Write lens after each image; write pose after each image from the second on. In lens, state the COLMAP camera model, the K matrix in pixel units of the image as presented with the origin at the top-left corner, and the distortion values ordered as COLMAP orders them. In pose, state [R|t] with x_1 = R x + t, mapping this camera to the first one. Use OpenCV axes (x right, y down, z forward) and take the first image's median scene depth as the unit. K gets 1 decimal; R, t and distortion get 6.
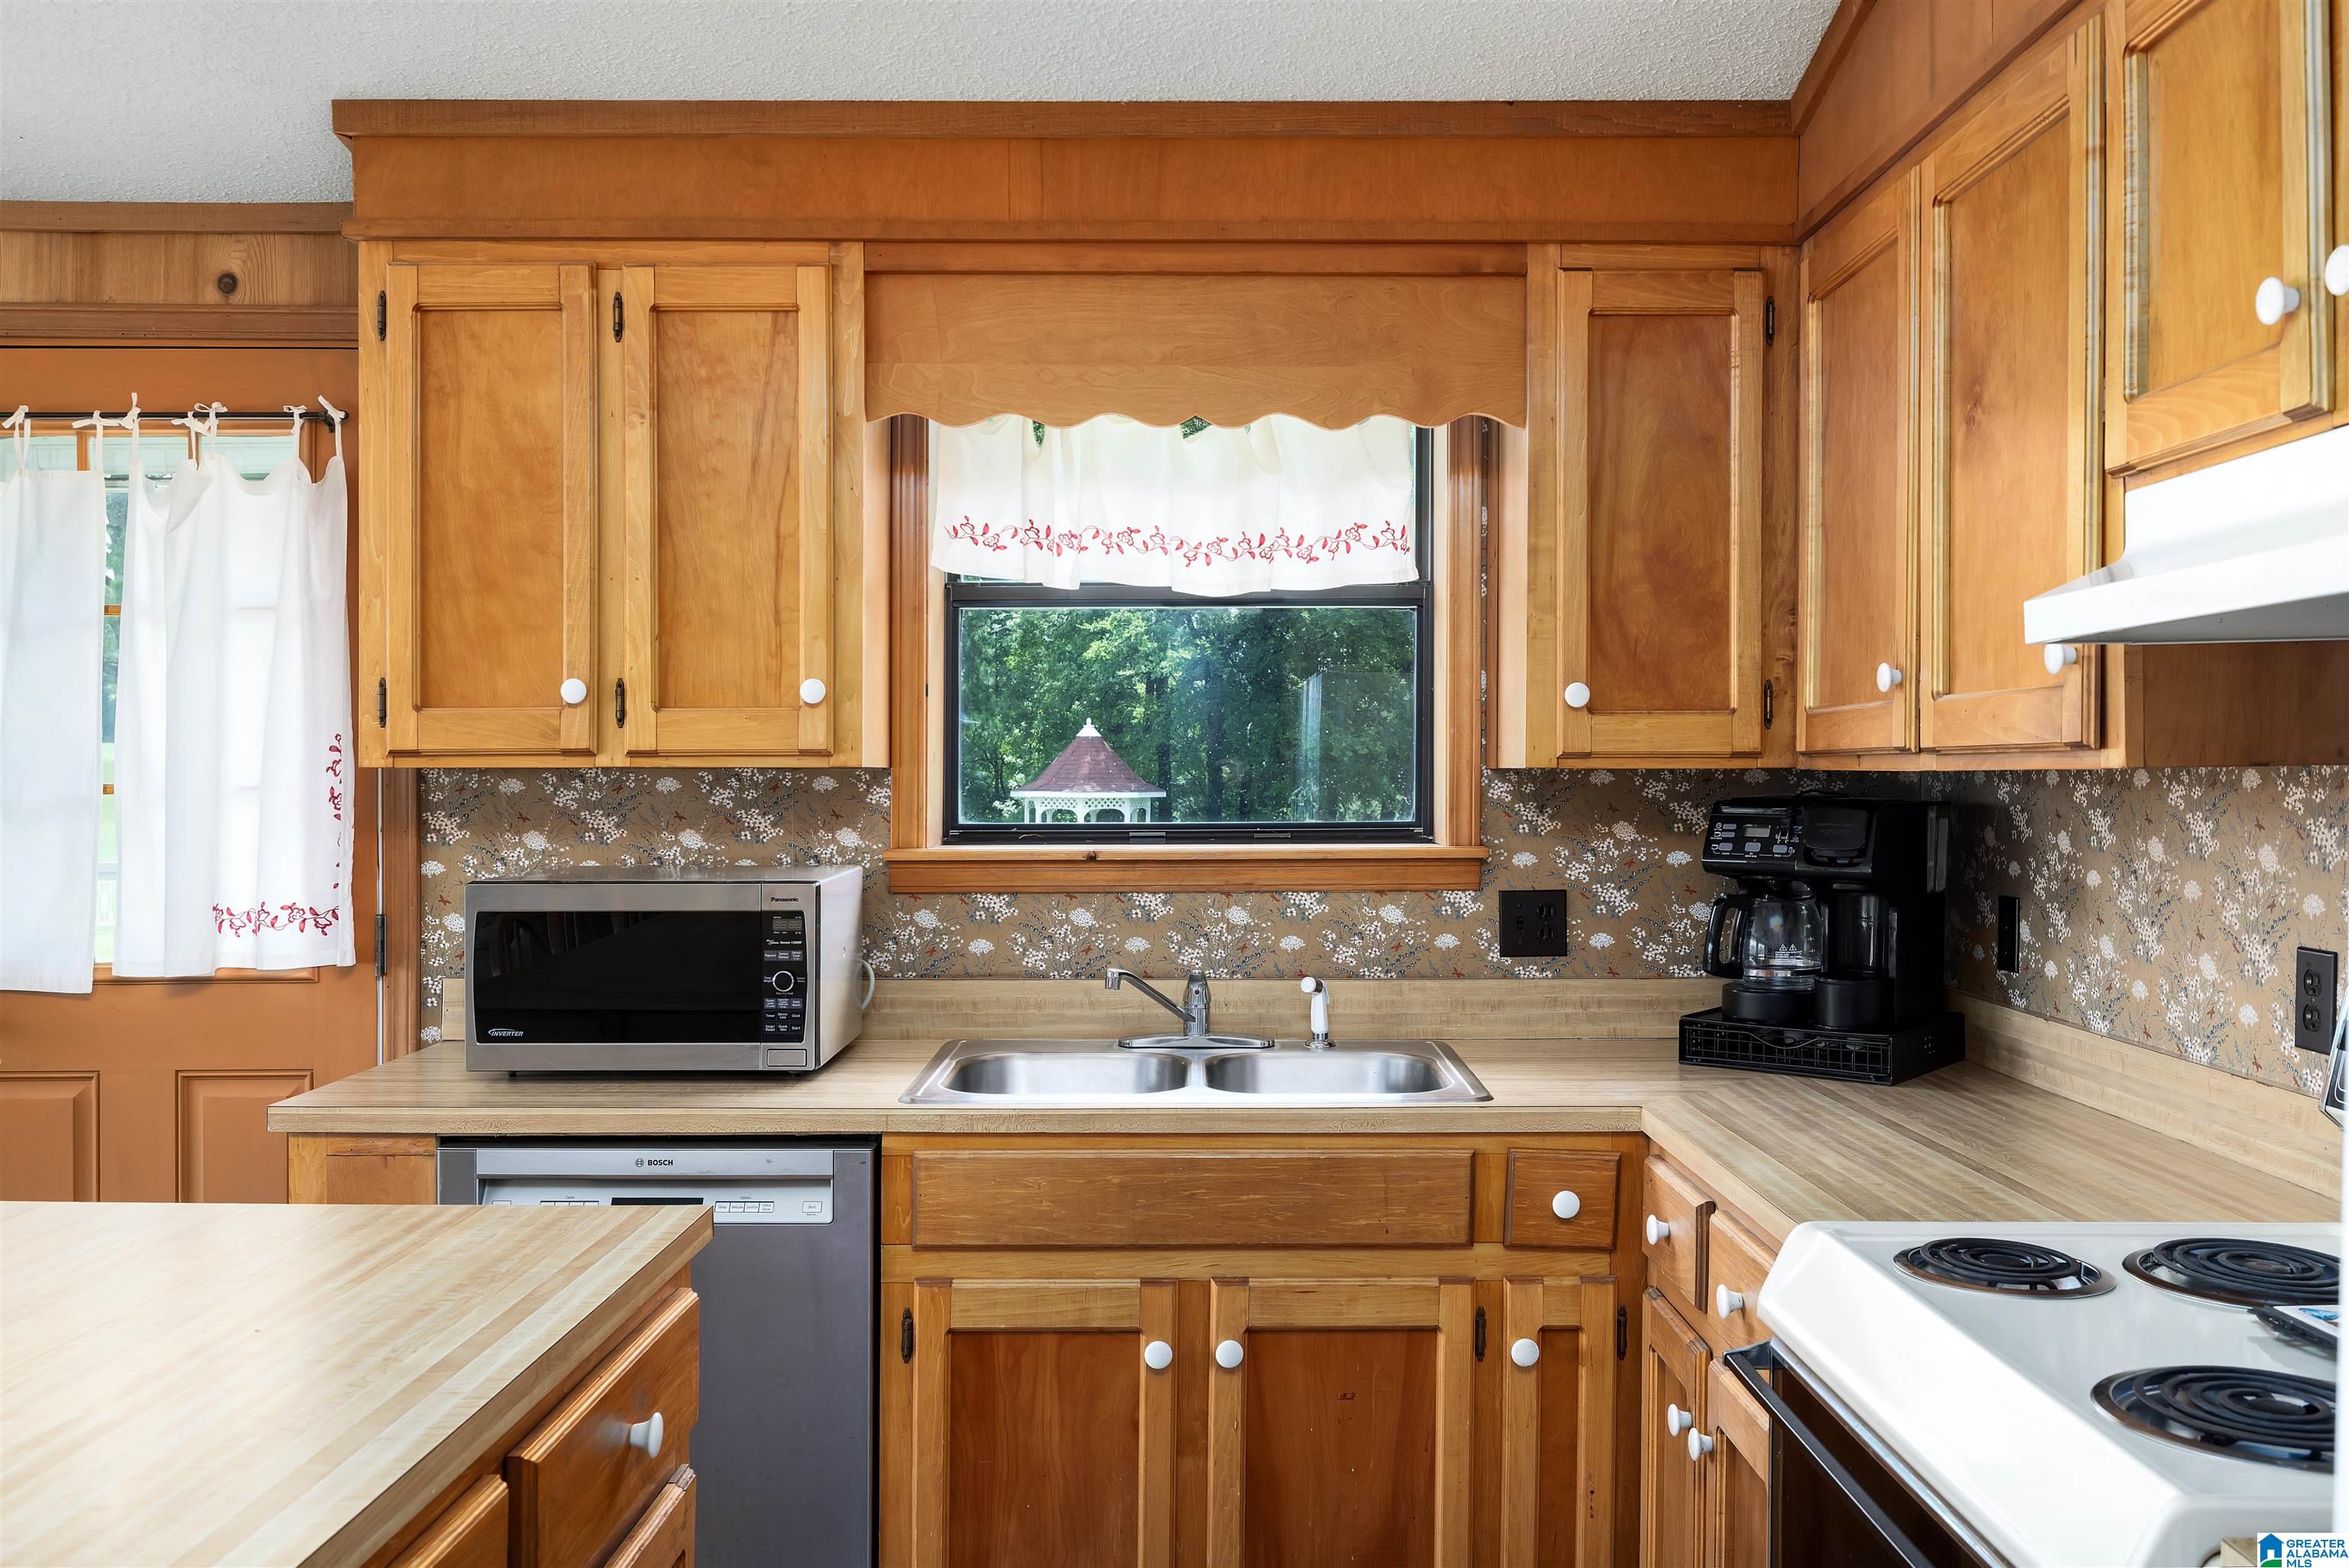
lens RADIAL K [[1959.9, 0, 1158.3], [0, 1959.9, 774.4], [0, 0, 1]] dist [-0.002099, -0.001742]
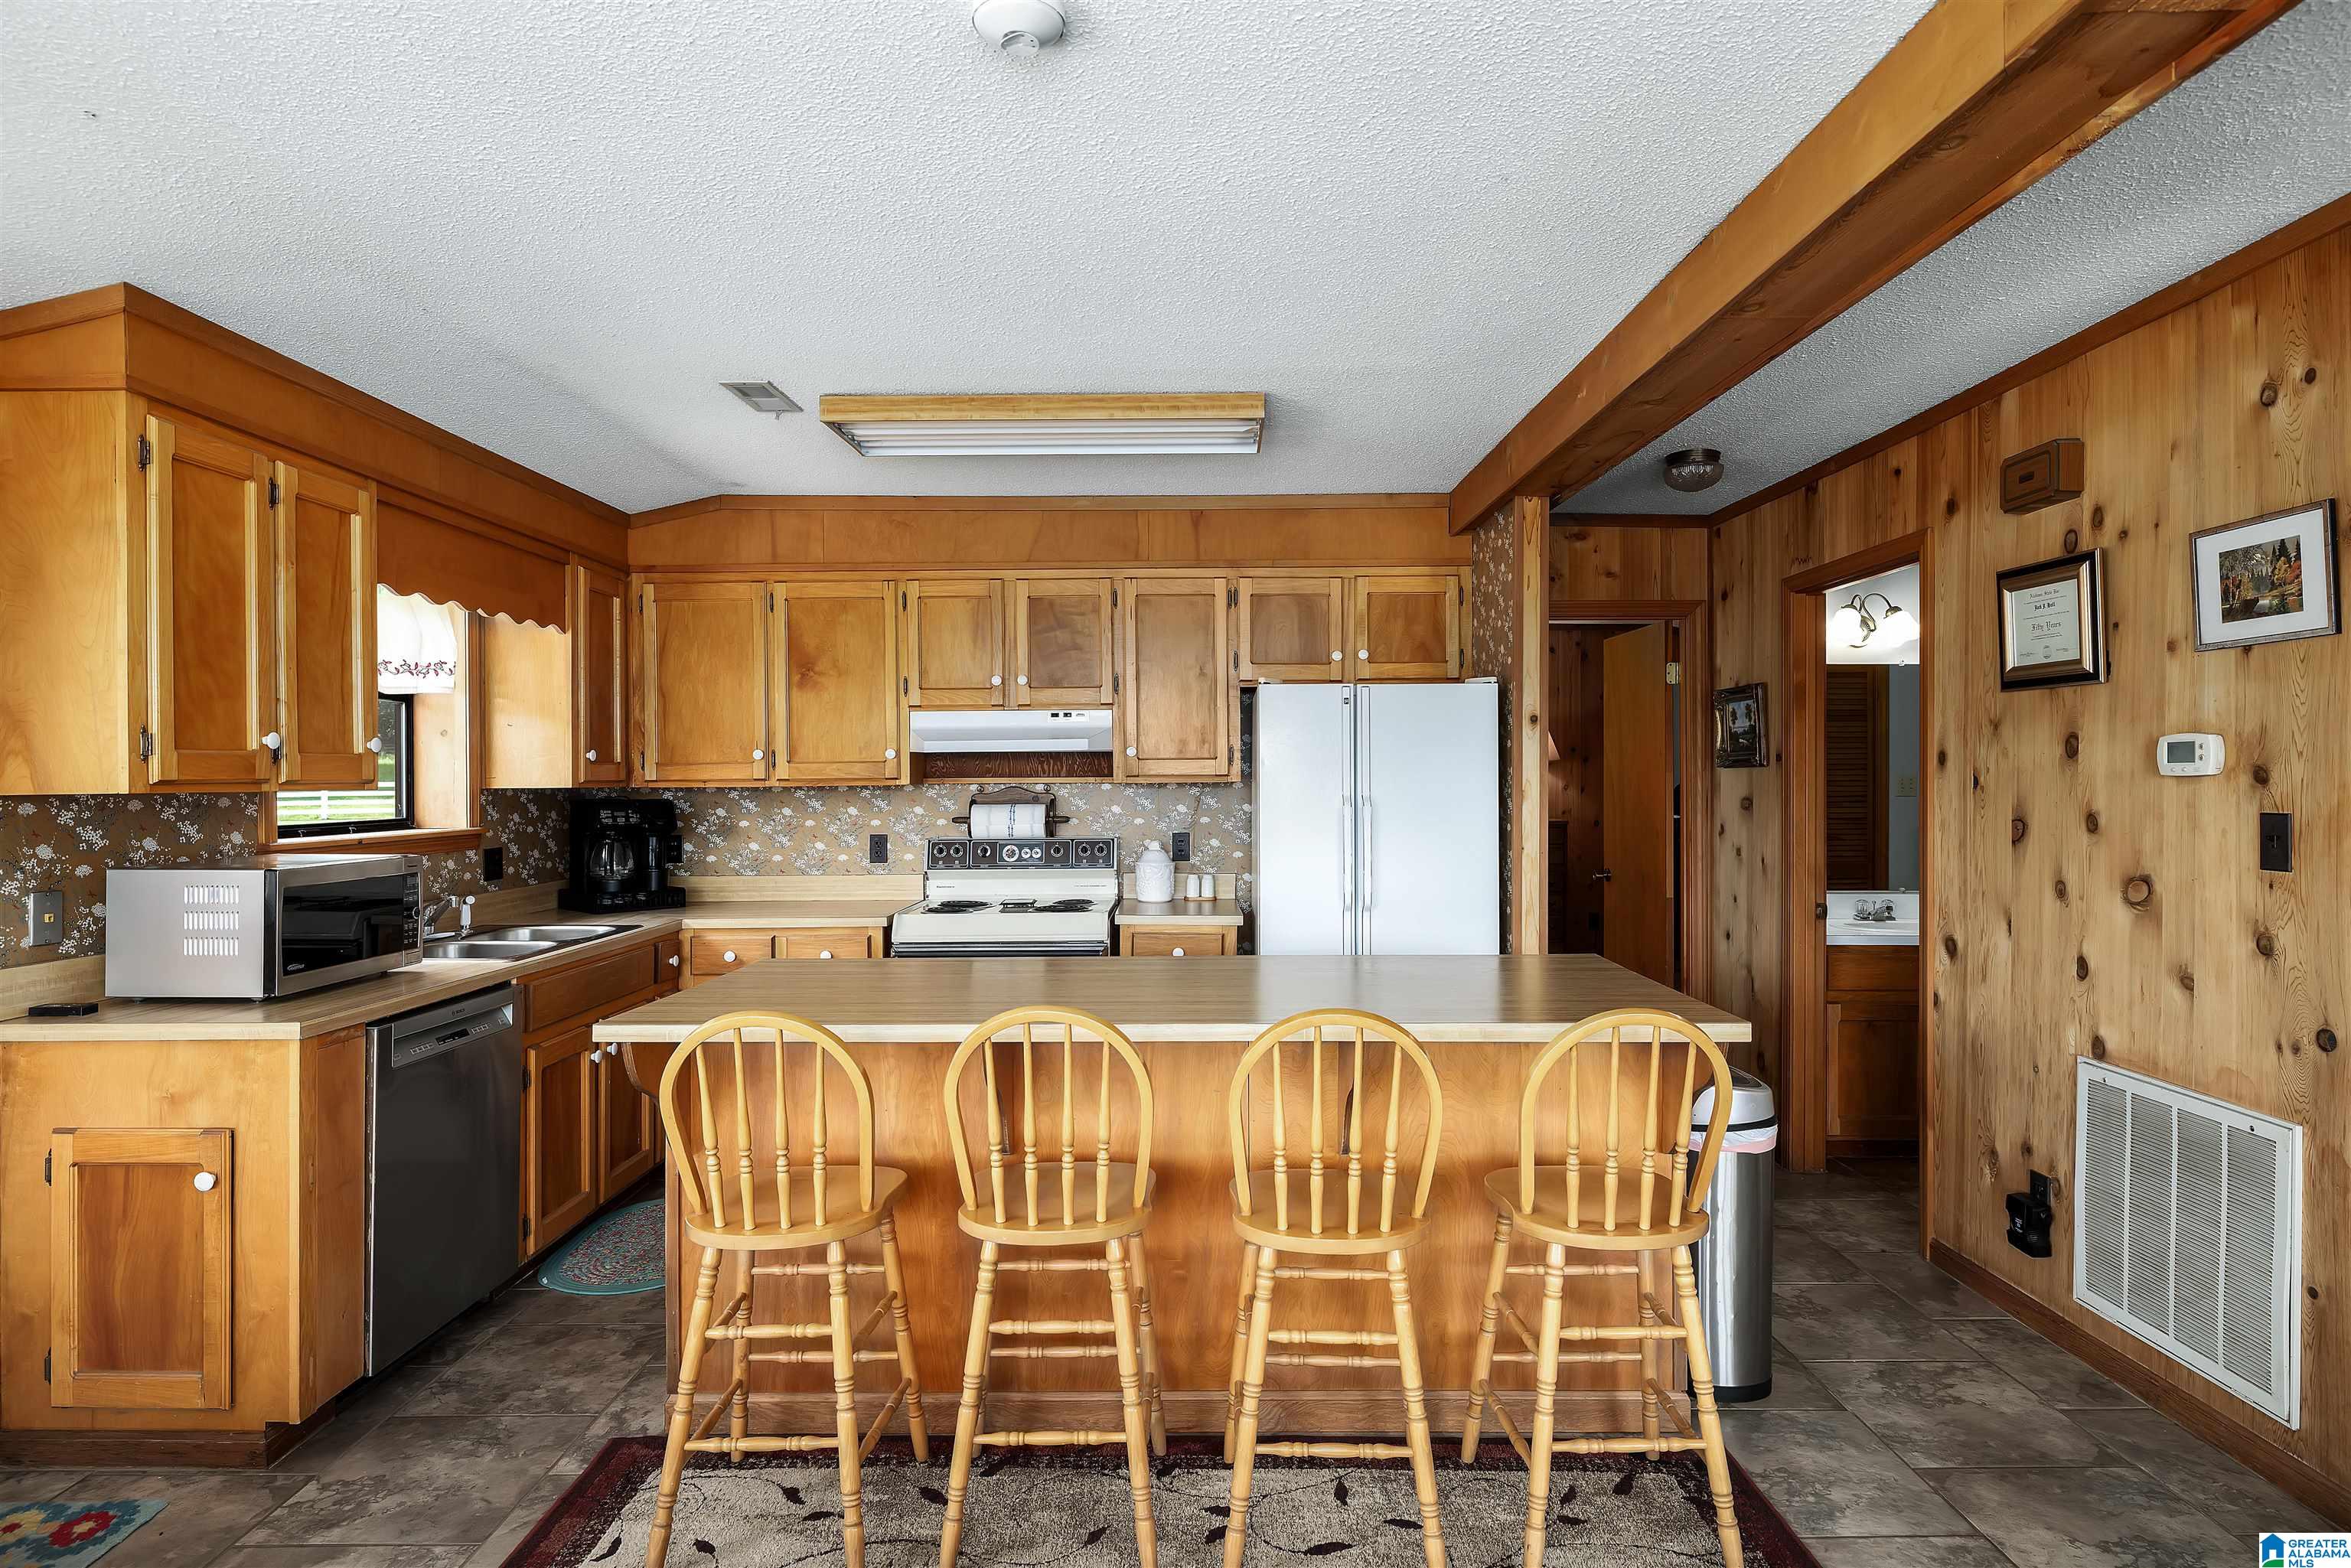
lens RADIAL K [[1249.3, 0, 1175.5], [0, 1249.3, 784.0], [0, 0, 1]] dist [0.000035, -0.000059]
pose [[0.030471, -0.004692, 0.999525, -1.097452], [0.013375, 0.999901, 0.004286, -0.003616], [-0.999446, 0.013238, 0.030530, 0.248854]]
